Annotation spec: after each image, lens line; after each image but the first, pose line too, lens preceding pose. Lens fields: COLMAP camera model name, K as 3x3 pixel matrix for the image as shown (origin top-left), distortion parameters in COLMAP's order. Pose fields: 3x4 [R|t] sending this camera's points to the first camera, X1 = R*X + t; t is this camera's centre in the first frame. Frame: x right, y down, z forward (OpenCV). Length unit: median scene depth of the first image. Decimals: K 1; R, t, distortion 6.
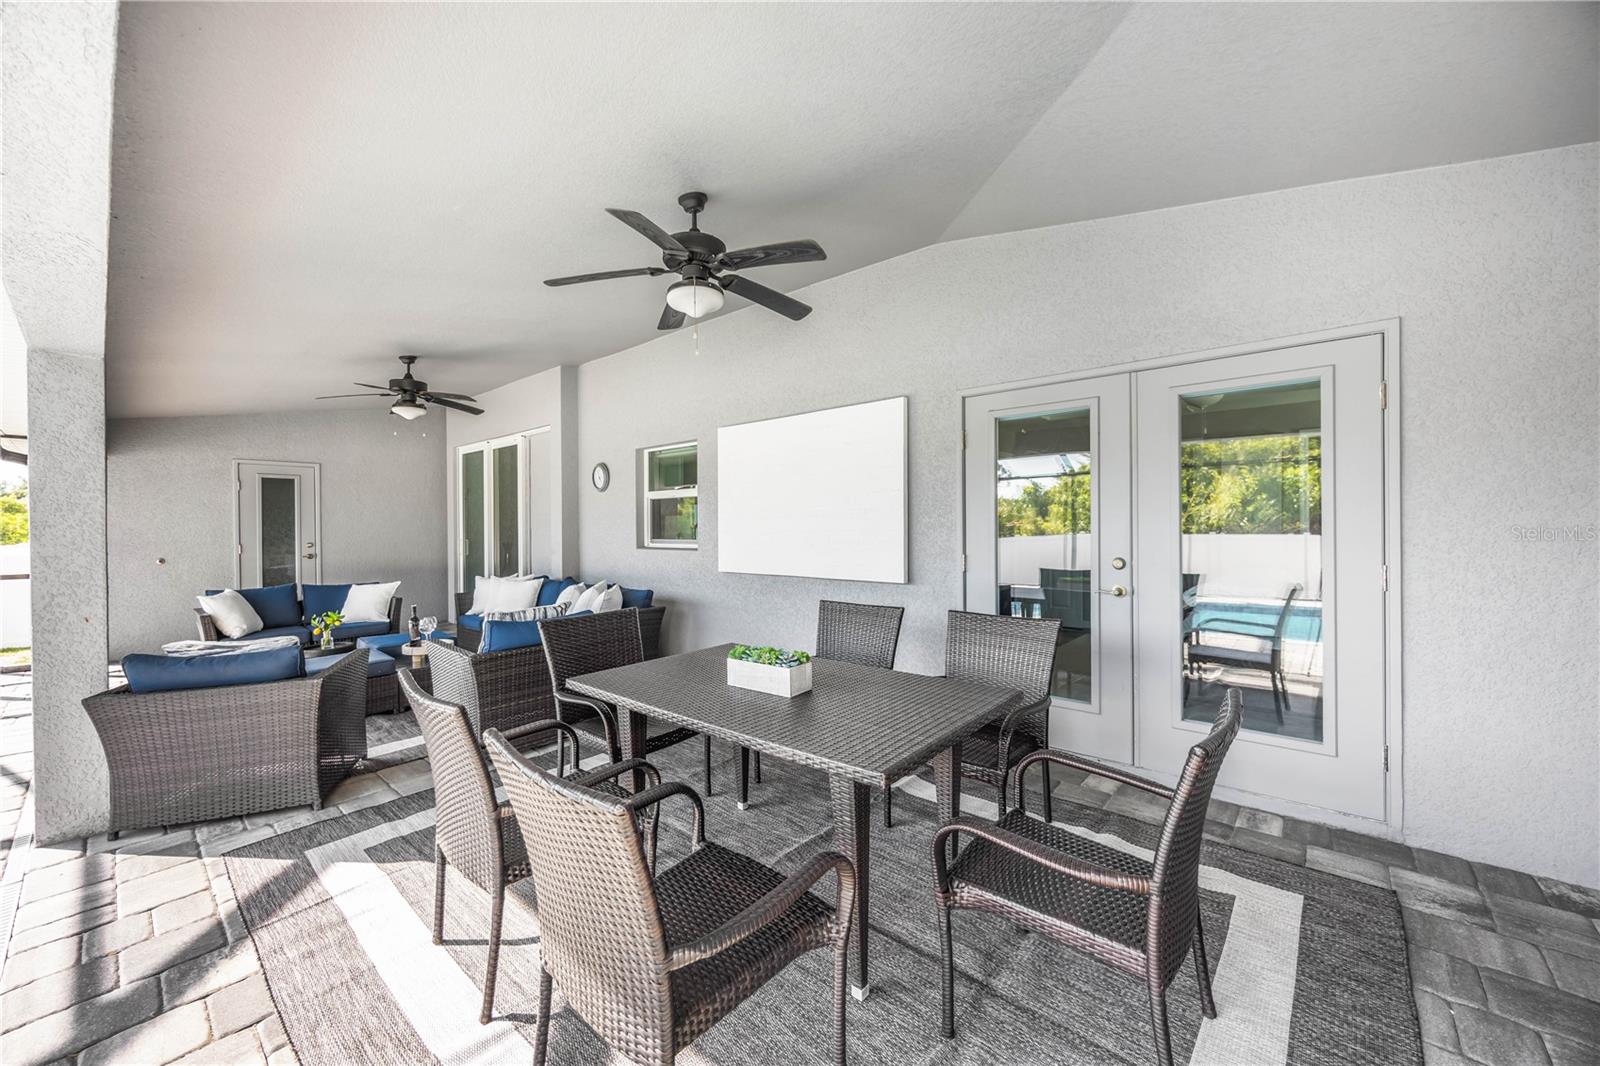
lens RADIAL K [[640.0, 0, 802.2], [0, 640.0, 528.2], [0, 0, 1]] dist [0.025411, -0.000006]
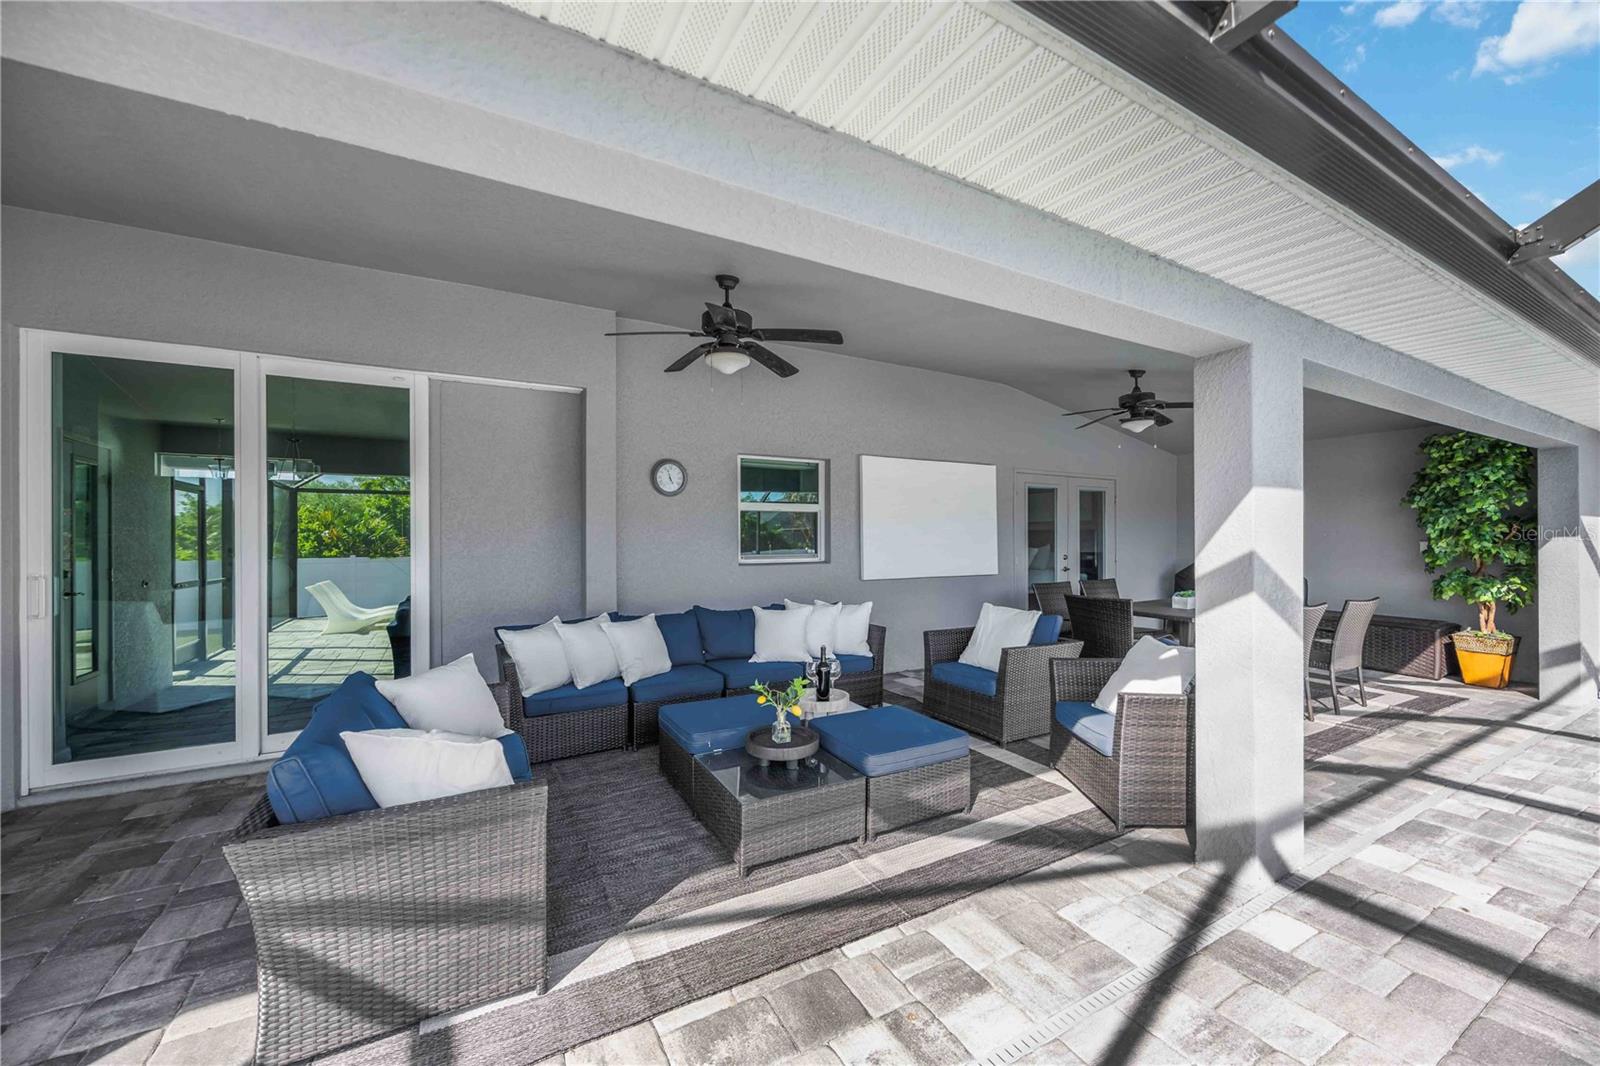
lens RADIAL K [[611.0, 0, 805.7], [0, 611.0, 539.8], [0, 0, 1]] dist [0.001898, 0.000232]
pose [[0.330314, 0.005685, 0.943854, -1.381510], [0.003309, 0.999969, -0.007181, 0.004451], [-0.943865, 0.005496, 0.330285, 0.836094]]
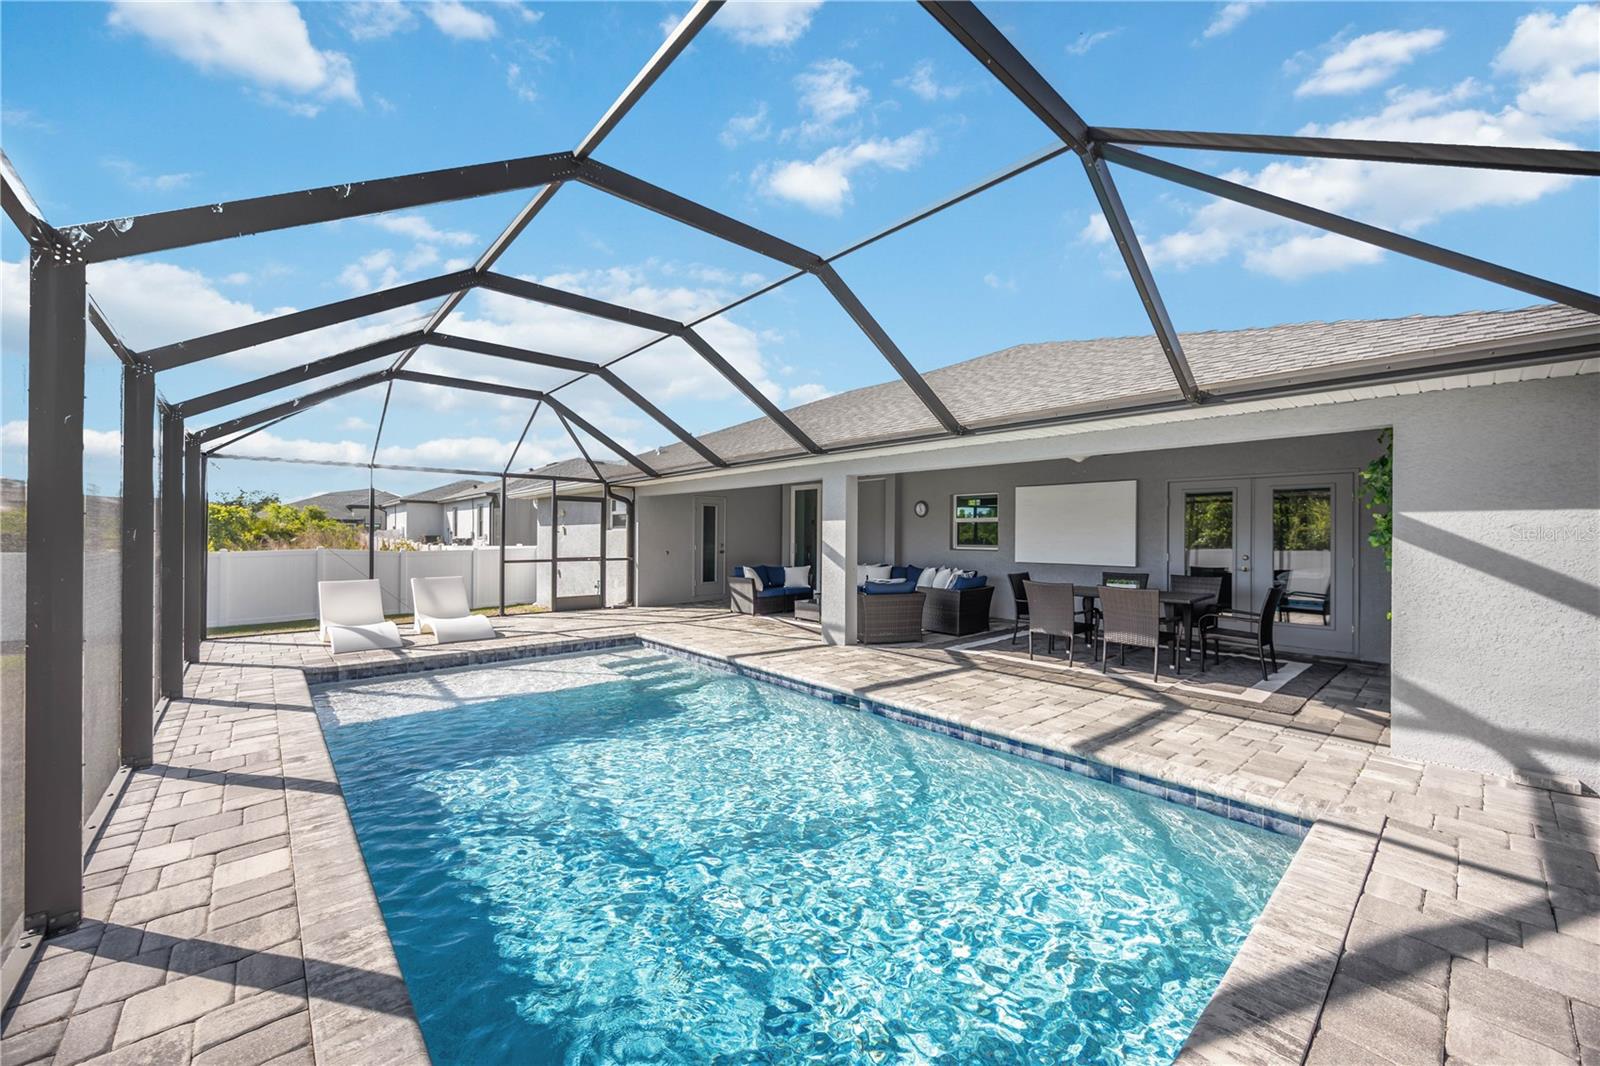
lens RADIAL K [[614.7, 0, 797.8], [0, 614.7, 535.4], [0, 0, 1]] dist [0.001095, 0.000197]
pose [[0.991245, 0.012321, -0.131459, -0.607427], [-0.012823, 0.999913, -0.002974, 0.003552], [0.131411, 0.004634, 0.991317, -1.048398]]
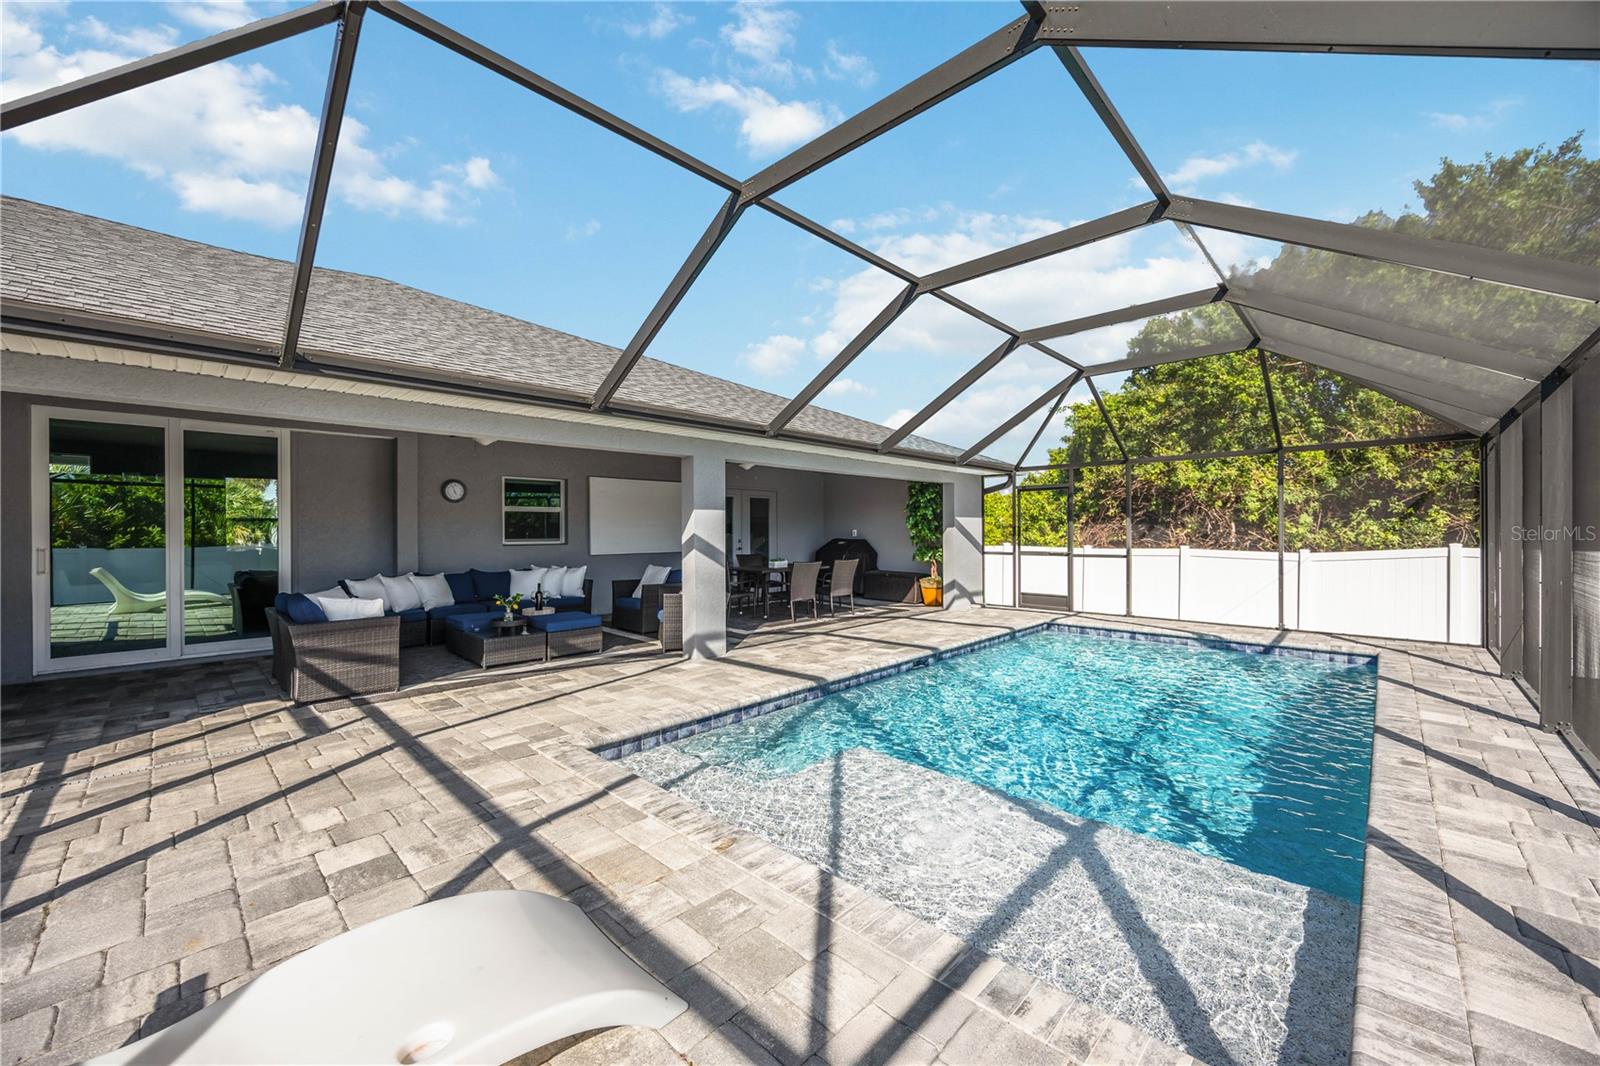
lens RADIAL K [[608.3, 0, 795.5], [0, 608.3, 528.0], [0, 0, 1]] dist [-0.000436, -0.000168]
pose [[0.056980, 0.010788, 0.998317, -2.109638], [0.006275, 0.999918, -0.011164, 0.016848], [-0.998356, 0.006901, 0.056907, 0.355817]]
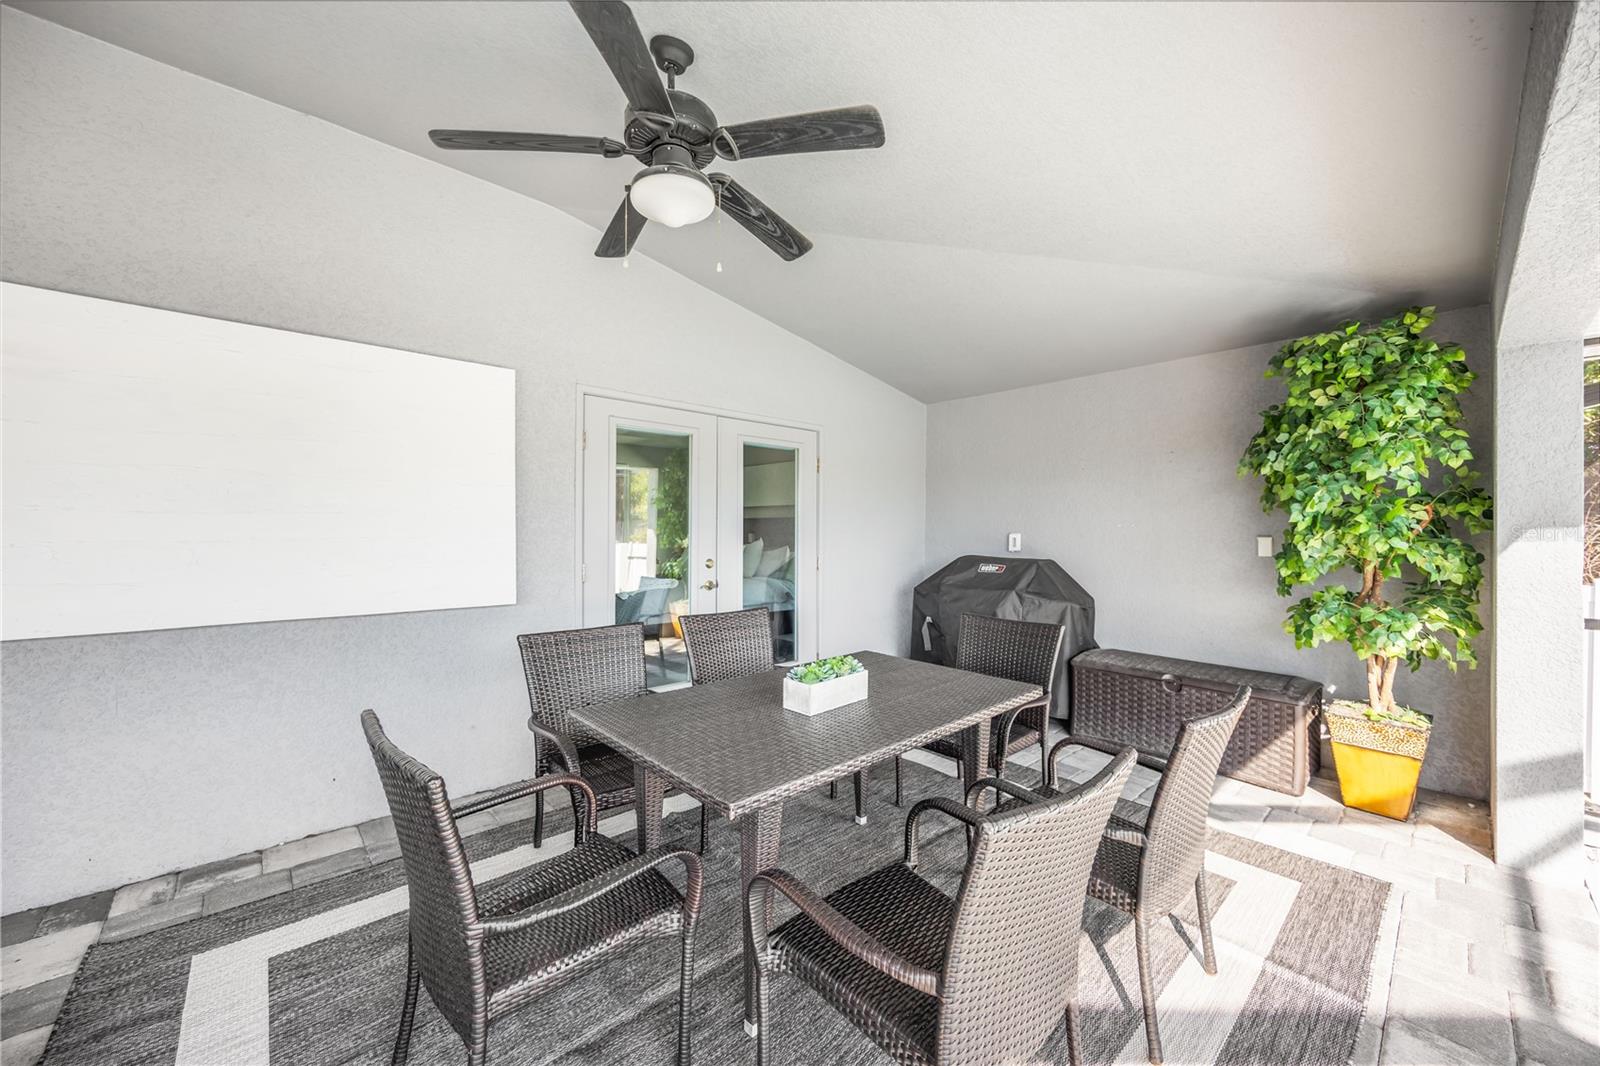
lens RADIAL K [[614.7, 0, 797.8], [0, 614.7, 535.4], [0, 0, 1]] dist [0.001095, 0.000197]
pose [[0.112256, 0.003027, 0.993675, -0.505450], [-0.000026, 0.999995, -0.003043, 0.002899], [-0.993679, 0.000316, 0.112255, 0.503228]]
